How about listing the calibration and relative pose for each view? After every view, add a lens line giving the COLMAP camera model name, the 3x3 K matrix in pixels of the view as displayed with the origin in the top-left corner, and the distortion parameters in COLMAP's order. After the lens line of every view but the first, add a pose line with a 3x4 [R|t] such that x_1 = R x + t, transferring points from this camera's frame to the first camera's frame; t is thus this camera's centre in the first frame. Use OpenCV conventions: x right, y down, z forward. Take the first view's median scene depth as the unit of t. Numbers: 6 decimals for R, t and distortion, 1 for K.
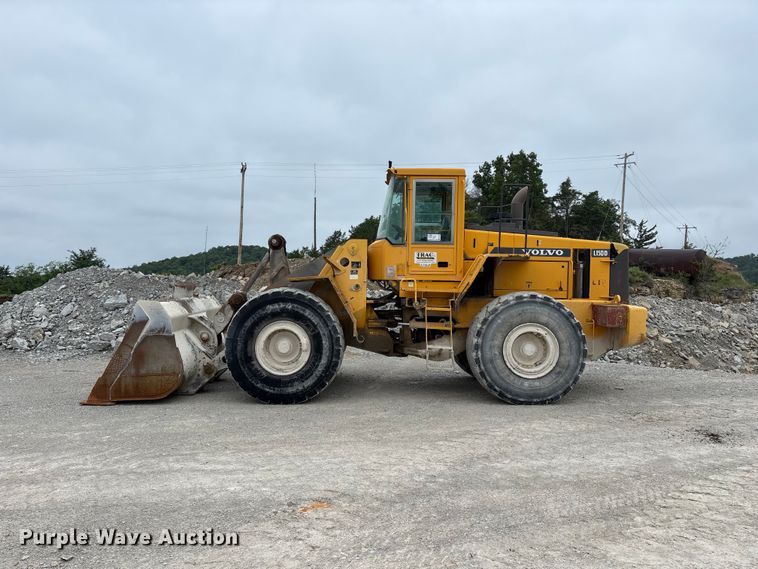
lens RADIAL K [[575.7, 0, 379.0], [0, 575.7, 284.5], [0, 0, 1]] dist [0.082401, -0.081386]
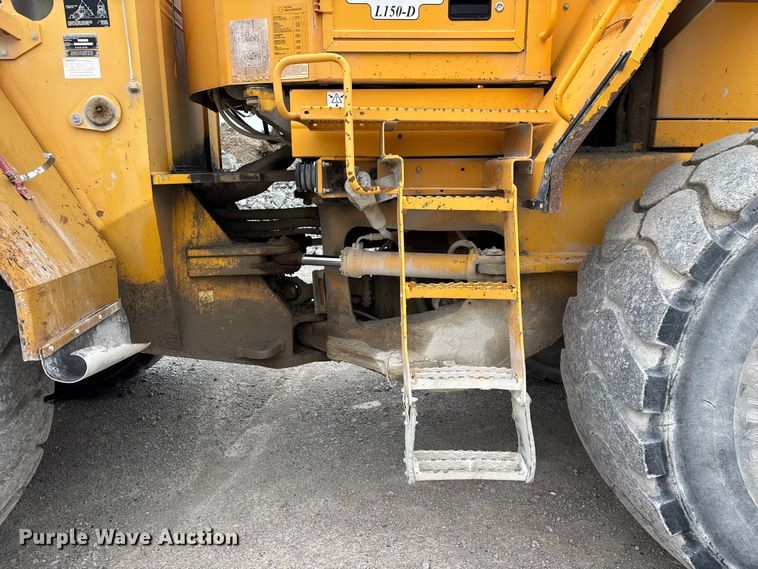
lens RADIAL K [[575.7, 0, 379.0], [0, 575.7, 284.5], [0, 0, 1]] dist [0.082401, -0.081386]
pose [[0.998988, -0.028425, 0.034853, 0.063002], [0.021456, 0.982291, 0.186129, 0.030176], [-0.039527, -0.185192, 0.981907, 0.750649]]
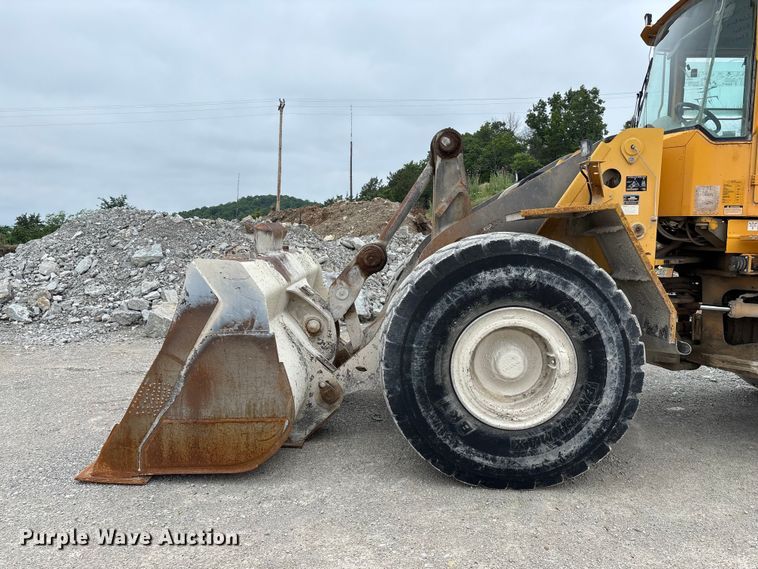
lens RADIAL K [[575.7, 0, 379.0], [0, 575.7, 284.5], [0, 0, 1]] dist [0.082401, -0.081386]
pose [[0.998864, 0.007022, -0.047124, -0.226733], [-0.003014, 0.996411, 0.084593, 0.007848], [0.047549, -0.084355, 0.995301, 0.508332]]
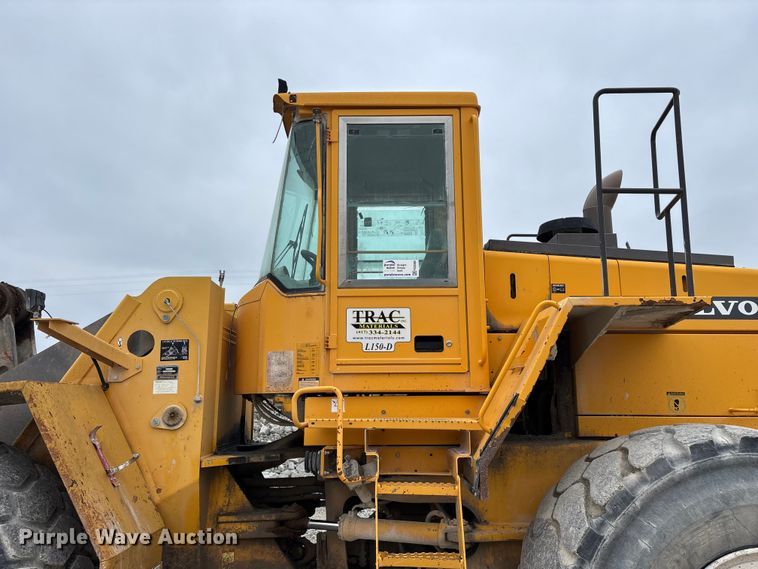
lens RADIAL K [[575.7, 0, 379.0], [0, 575.7, 284.5], [0, 0, 1]] dist [0.082401, -0.081386]
pose [[0.999787, -0.020489, -0.002489, 0.082591], [0.019563, 0.979156, -0.202163, -0.000673], [0.006579, 0.202071, 0.979349, 0.655903]]
